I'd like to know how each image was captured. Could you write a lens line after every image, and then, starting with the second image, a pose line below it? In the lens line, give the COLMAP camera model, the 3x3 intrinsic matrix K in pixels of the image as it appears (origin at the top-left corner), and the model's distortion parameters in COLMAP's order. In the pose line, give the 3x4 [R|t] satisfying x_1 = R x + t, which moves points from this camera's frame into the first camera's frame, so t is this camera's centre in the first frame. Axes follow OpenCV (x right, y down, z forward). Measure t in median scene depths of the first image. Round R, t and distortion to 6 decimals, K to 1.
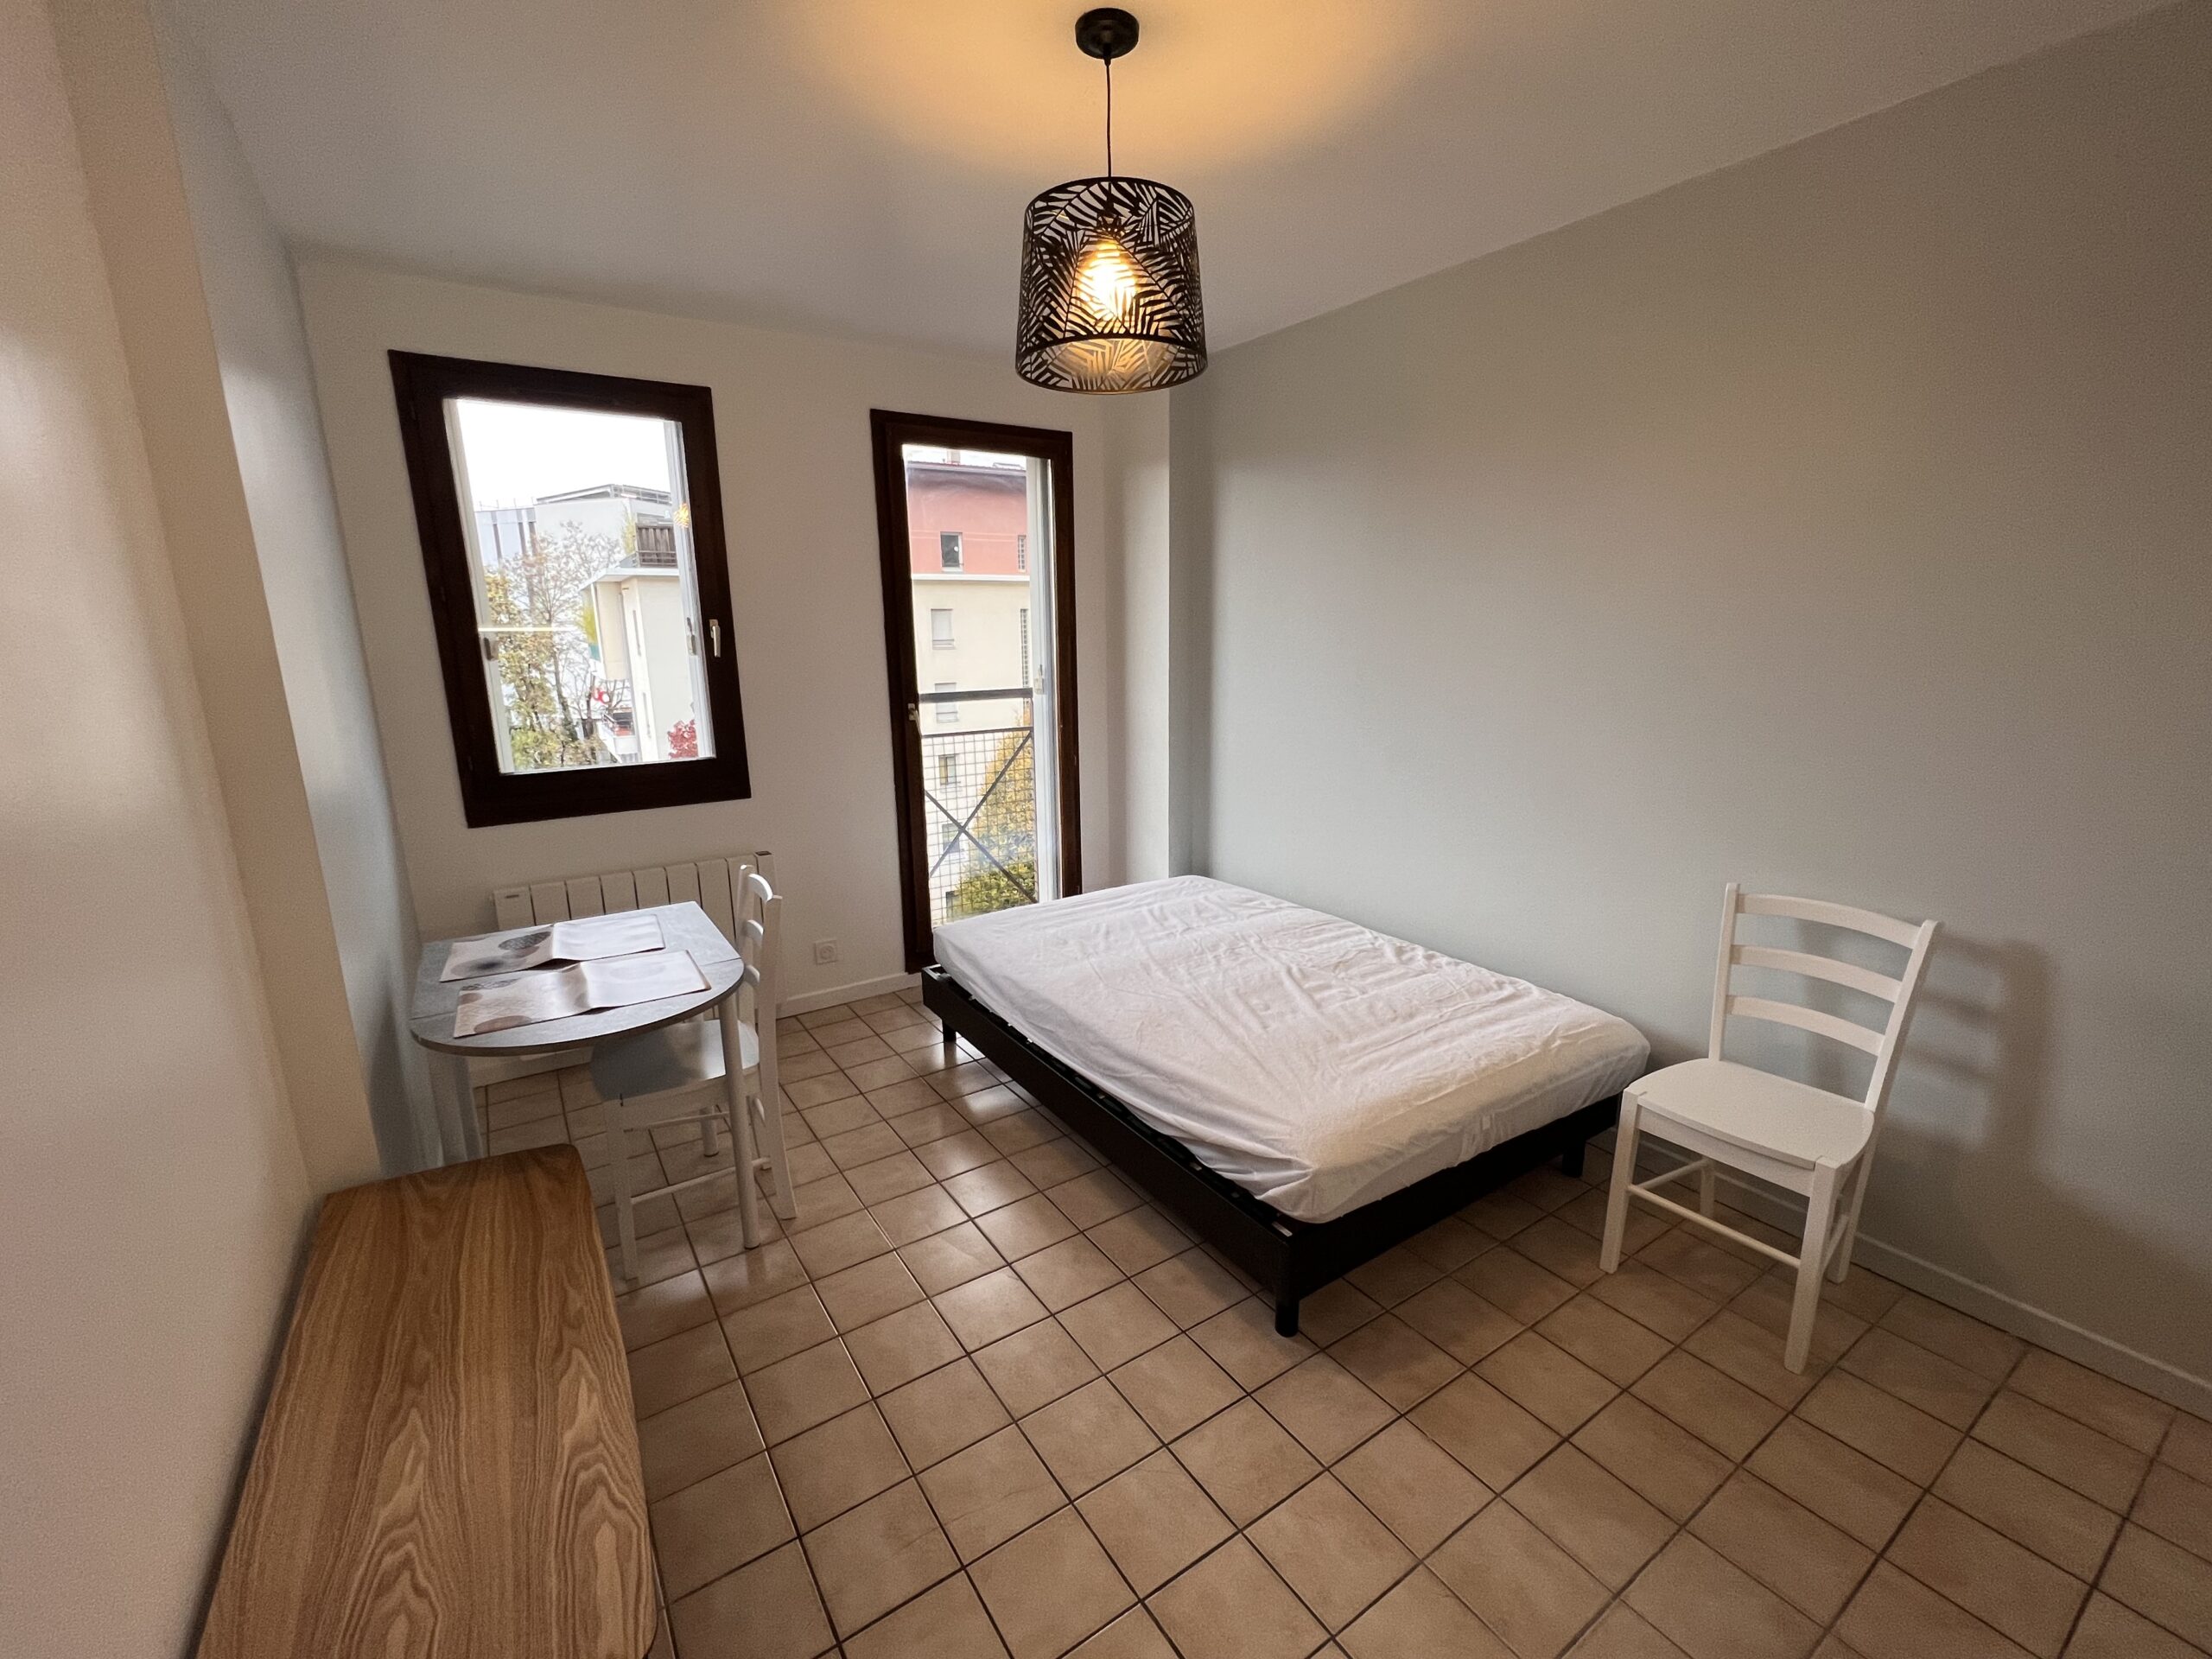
lens RADIAL K [[940.4, 0, 1106.0], [0, 940.4, 829.5], [0, 0, 1]] dist [-0.000988, -0.000132]
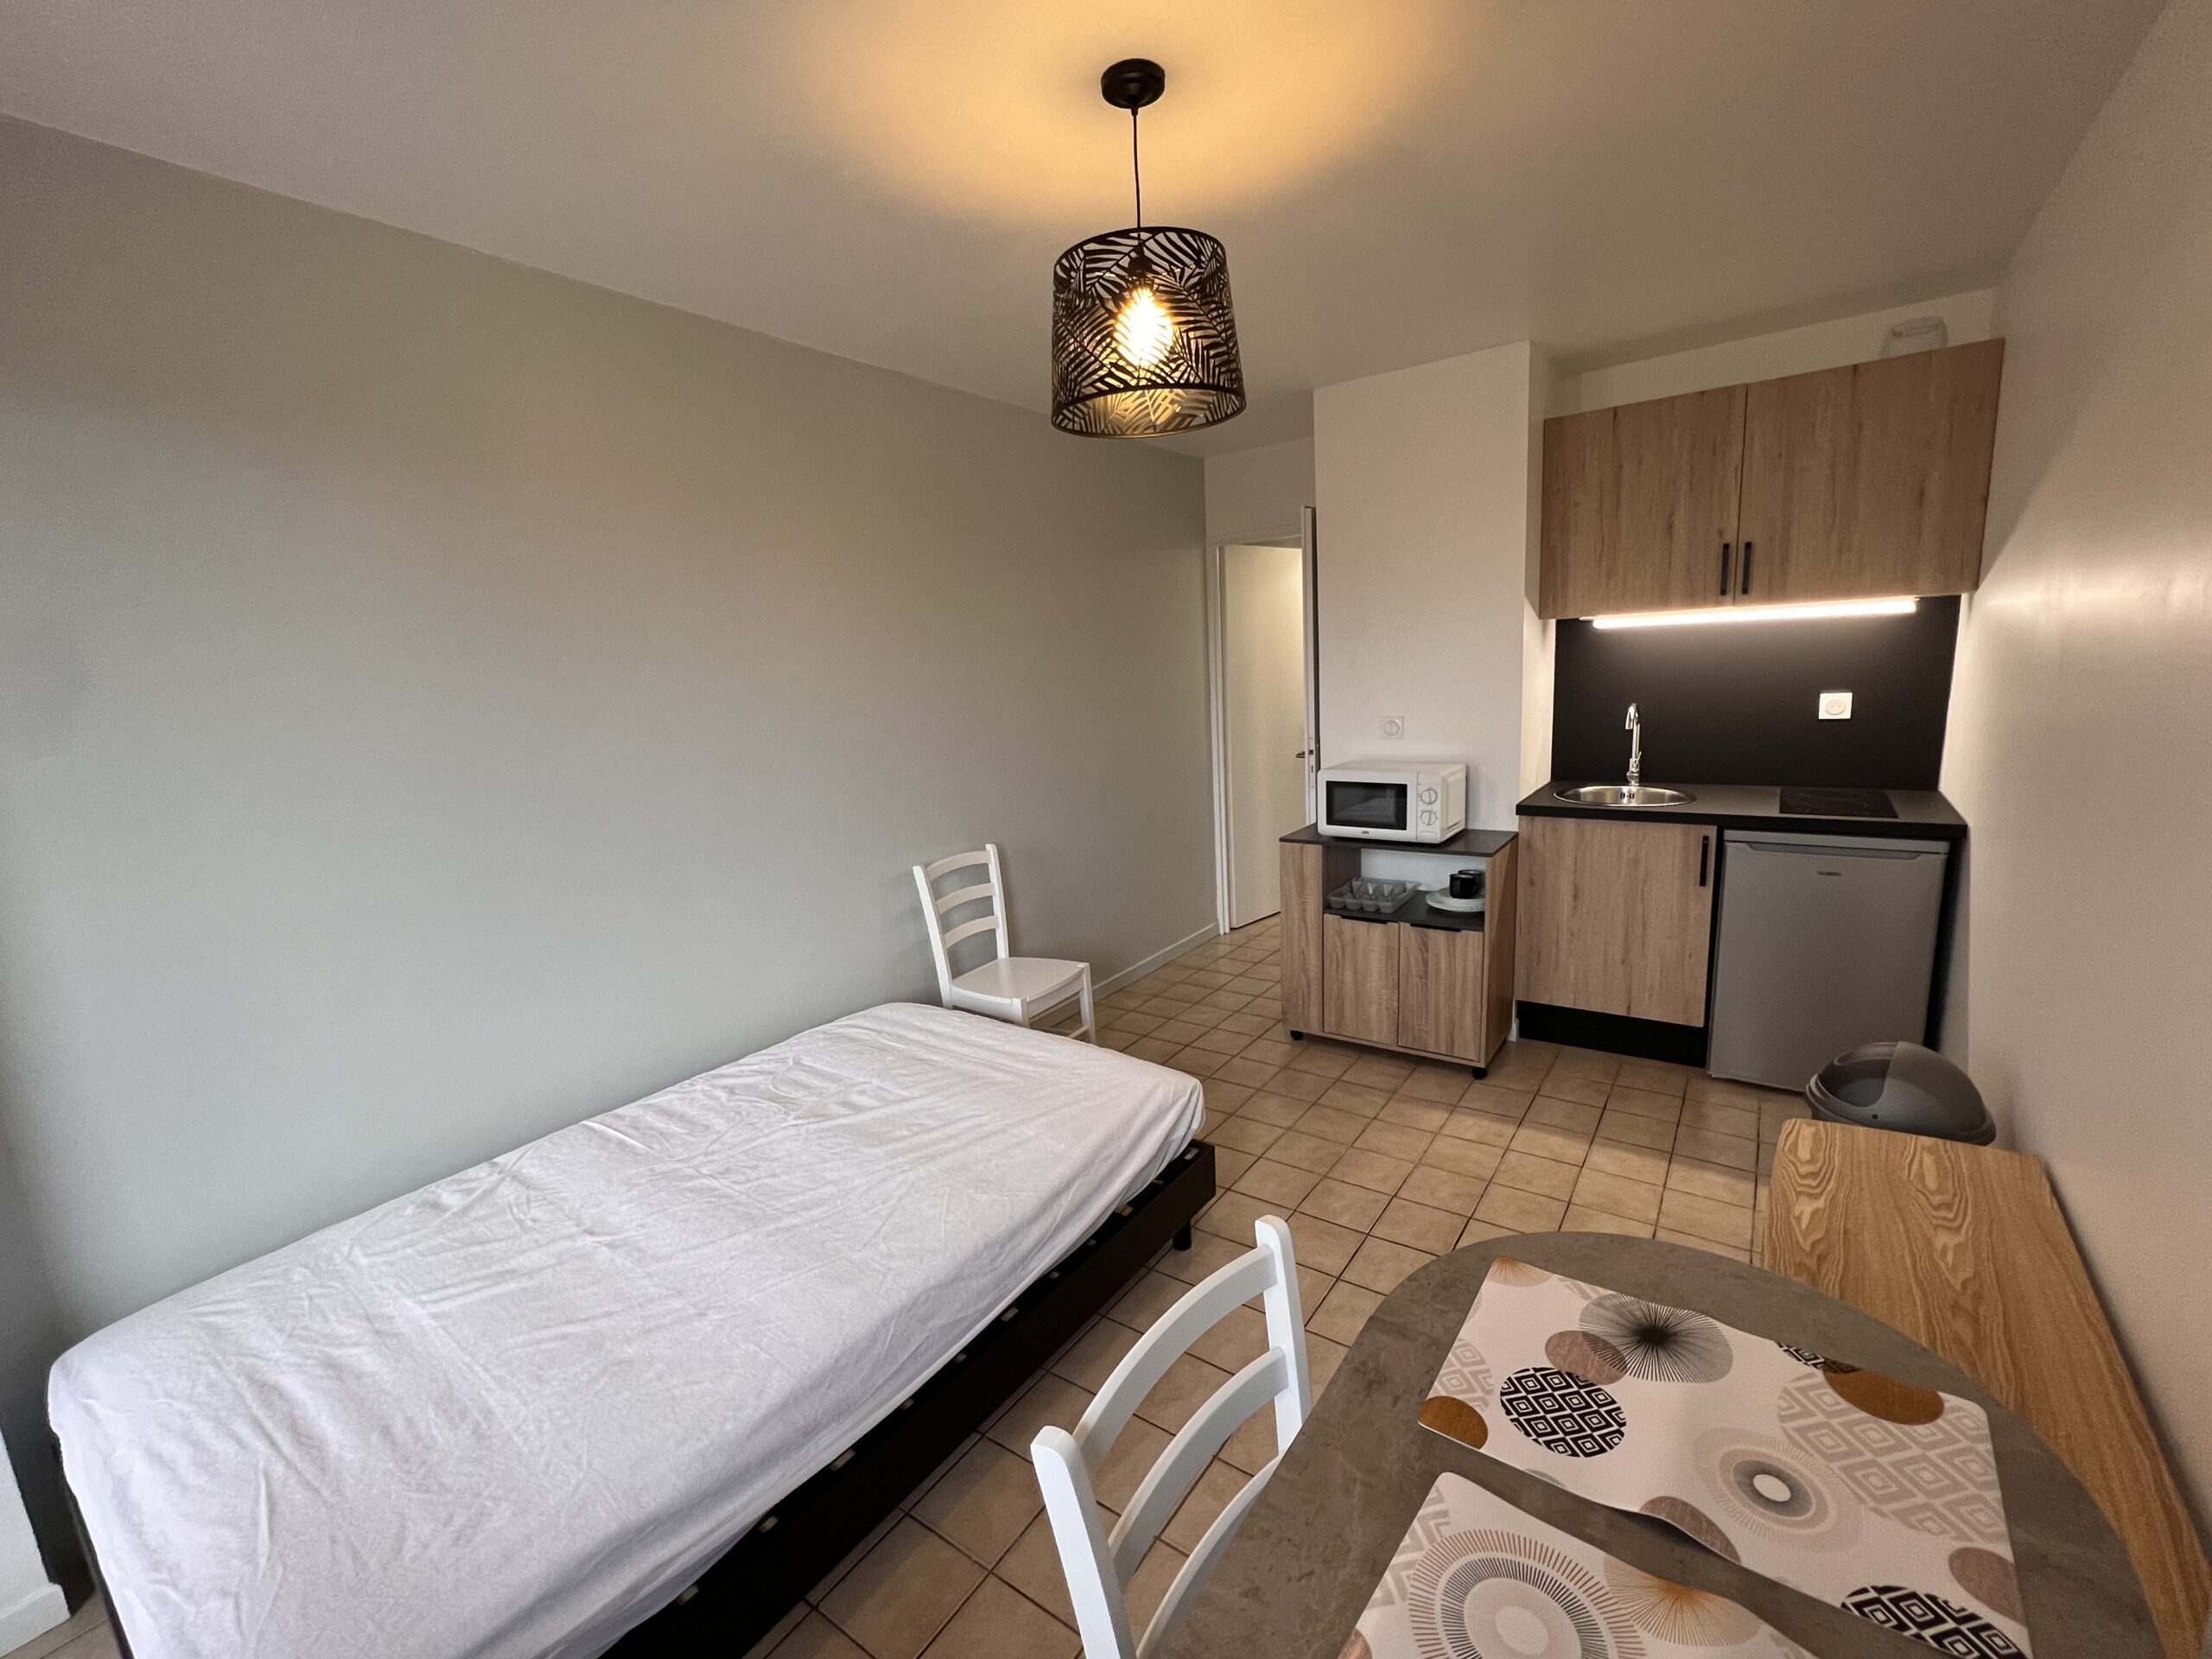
lens RADIAL K [[940.4, 0, 1106.0], [0, 940.4, 829.5], [0, 0, 1]] dist [-0.000988, -0.000132]
pose [[-0.352206, -0.135521, 0.926059, -0.671710], [0.257601, 0.937207, 0.235125, -0.229786], [-0.899773, 0.321366, -0.295180, 1.037907]]
